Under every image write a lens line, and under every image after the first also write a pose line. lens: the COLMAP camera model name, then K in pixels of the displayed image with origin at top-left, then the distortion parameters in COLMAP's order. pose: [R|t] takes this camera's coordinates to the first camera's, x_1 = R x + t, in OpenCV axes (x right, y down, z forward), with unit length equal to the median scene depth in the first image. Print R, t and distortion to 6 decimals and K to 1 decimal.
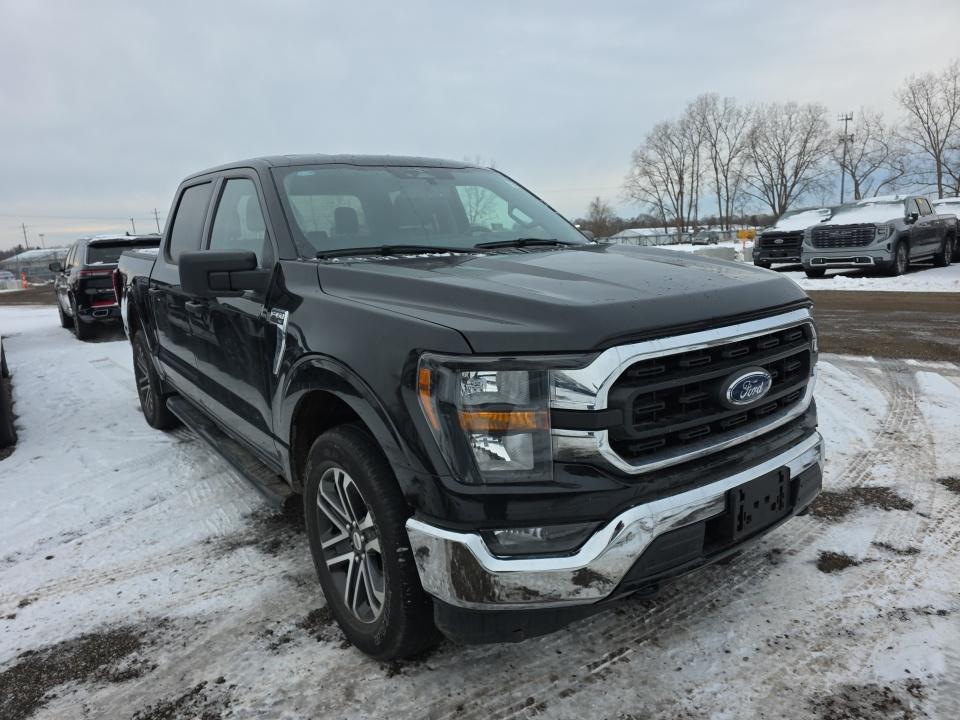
lens RADIAL K [[640.2, 0, 480.0], [0, 640.2, 360.0], [0, 0, 1]] dist [0.046415, -0.040751]
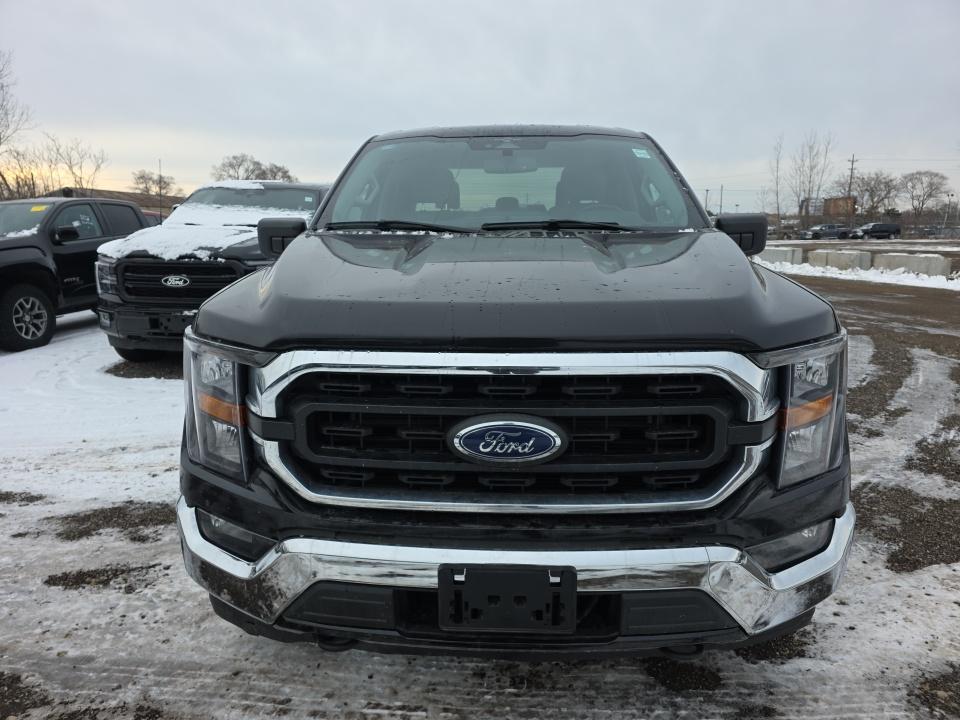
lens RADIAL K [[650.6, 0, 480.0], [0, 650.6, 360.0], [0, 0, 1]] dist [0.035859, -0.033573]
pose [[0.778958, 0.176447, -0.601740, 0.756646], [-0.151434, 0.984126, 0.092541, -0.101795], [0.608516, 0.019038, 0.793313, 0.368448]]
